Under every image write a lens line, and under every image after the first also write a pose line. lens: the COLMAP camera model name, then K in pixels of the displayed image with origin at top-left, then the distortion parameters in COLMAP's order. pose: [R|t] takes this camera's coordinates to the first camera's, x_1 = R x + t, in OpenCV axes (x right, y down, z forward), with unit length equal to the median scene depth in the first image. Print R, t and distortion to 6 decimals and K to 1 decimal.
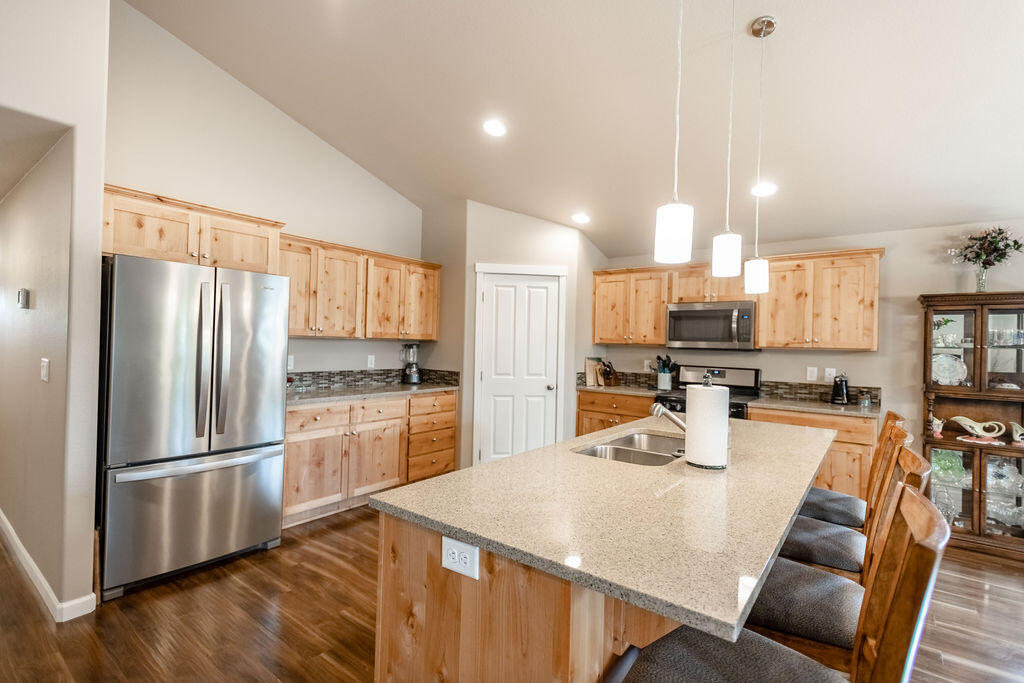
lens RADIAL K [[467.8, 0, 514.3], [0, 467.8, 338.8], [0, 0, 1]] dist [-0.002057, -0.000907]
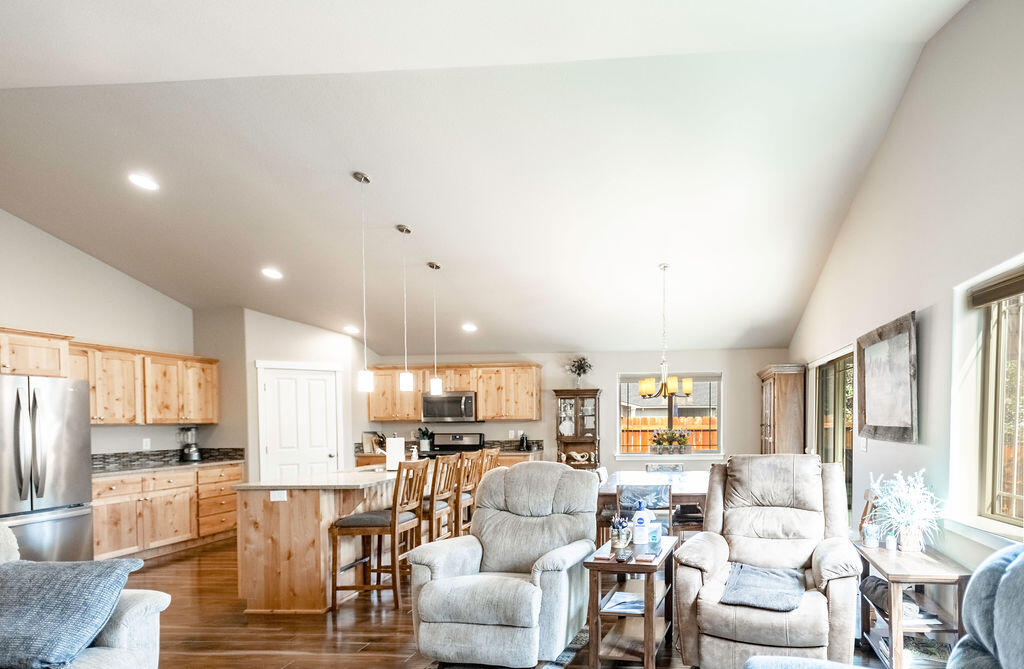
lens RADIAL K [[523.3, 0, 653.0], [0, 523.3, 426.6], [0, 0, 1]] dist [0.015160, -0.006327]
pose [[0.827833, -0.042728, 0.559345, 0.001102], [0.026830, 0.998970, 0.036602, -0.008677], [-0.560332, -0.015293, 0.828127, -0.826170]]
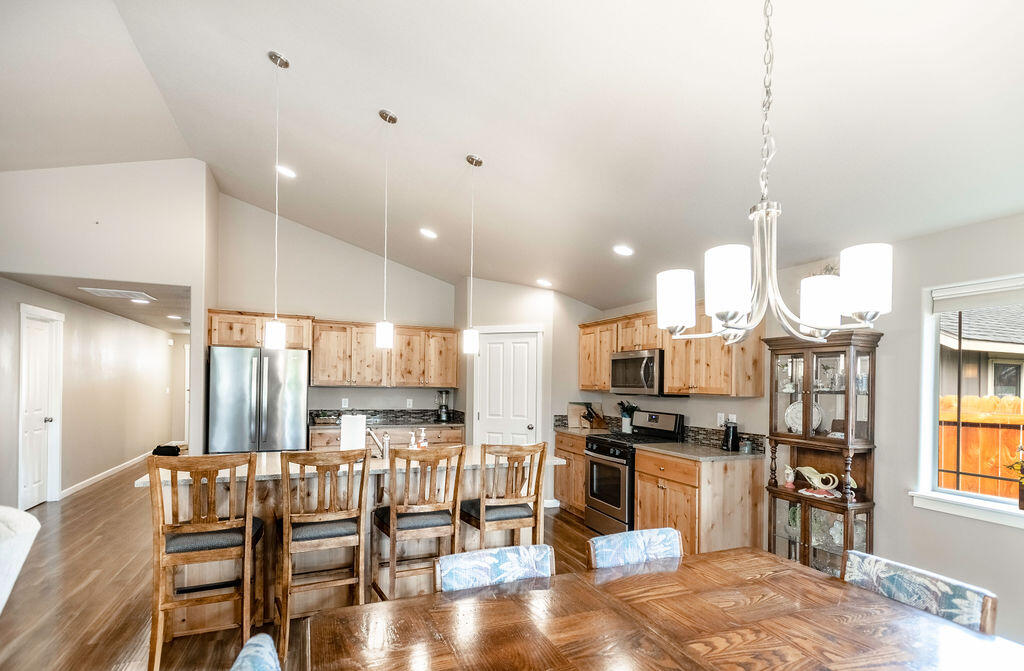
lens RADIAL K [[523.3, 0, 536.1], [0, 523.3, 382.6], [0, 0, 1]] dist [0.015160, -0.006327]
pose [[0.870230, -0.009930, -0.492546, 0.816569], [0.007634, 0.999949, -0.006672, 0.000472], [0.492587, 0.002047, 0.870261, -0.153038]]
